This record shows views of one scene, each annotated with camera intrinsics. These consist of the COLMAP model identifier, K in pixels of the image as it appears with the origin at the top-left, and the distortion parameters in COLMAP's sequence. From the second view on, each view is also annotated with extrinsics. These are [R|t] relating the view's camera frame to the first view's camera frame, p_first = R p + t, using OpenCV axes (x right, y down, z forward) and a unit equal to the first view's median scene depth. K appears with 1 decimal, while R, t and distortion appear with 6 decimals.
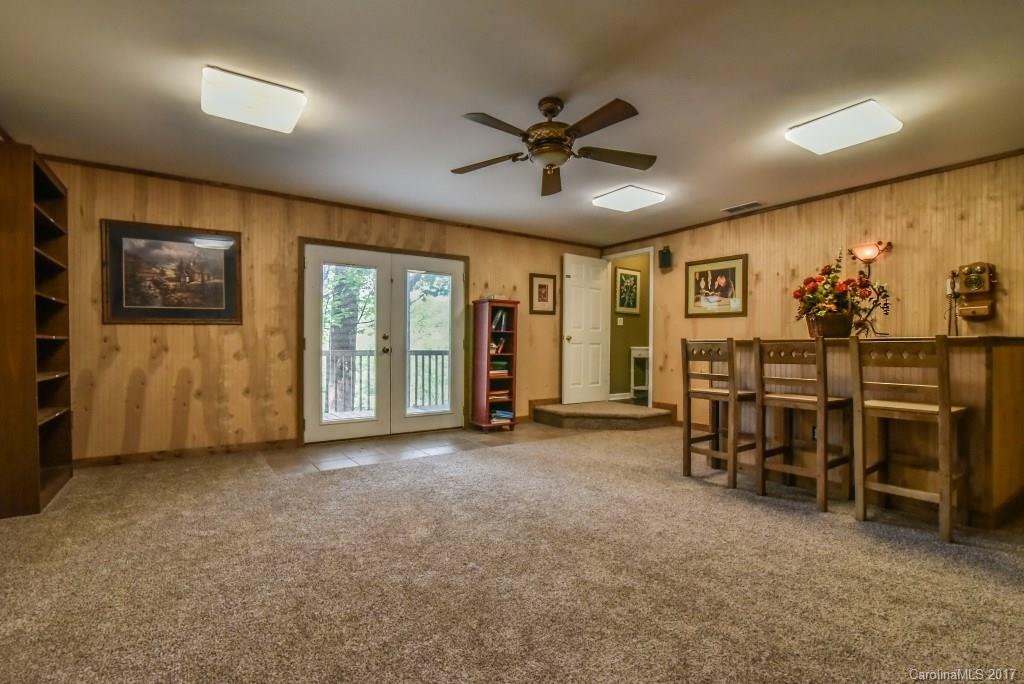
lens RADIAL K [[475.8, 0, 511.1], [0, 475.8, 343.0], [0, 0, 1]] dist [-0.013082, -0.000327]
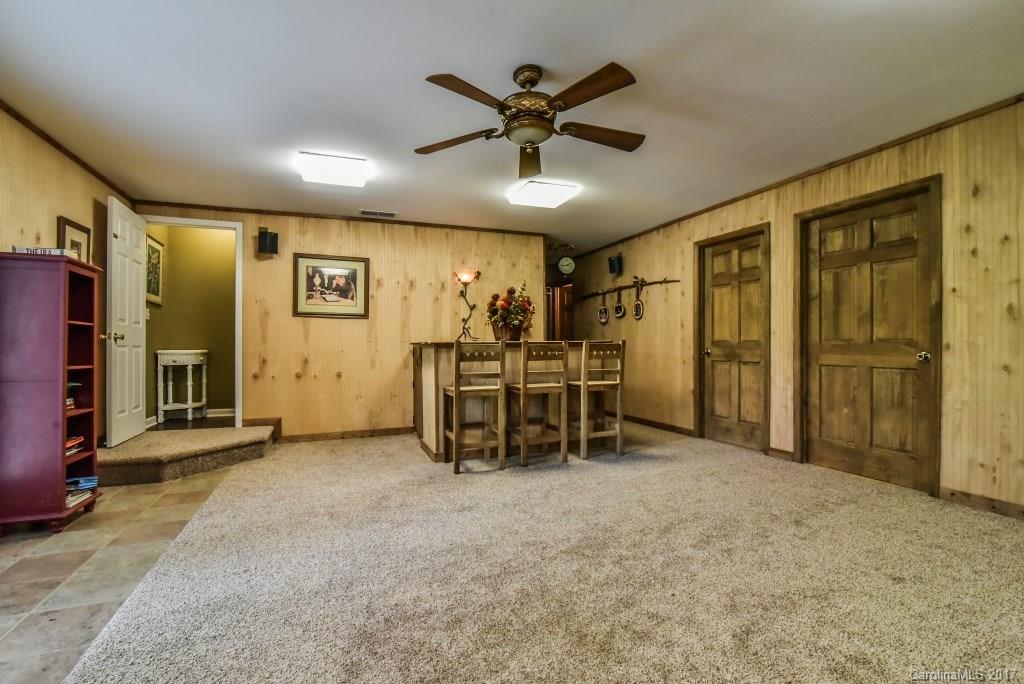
lens RADIAL K [[475.8, 0, 510.6], [0, 475.8, 342.7], [0, 0, 1]] dist [-0.013082, -0.000327]
pose [[0.227976, 0.001431, 0.973666, -0.513110], [0.002559, 0.999995, -0.002068, -0.001735], [-0.973663, 0.002963, 0.227971, 0.545868]]
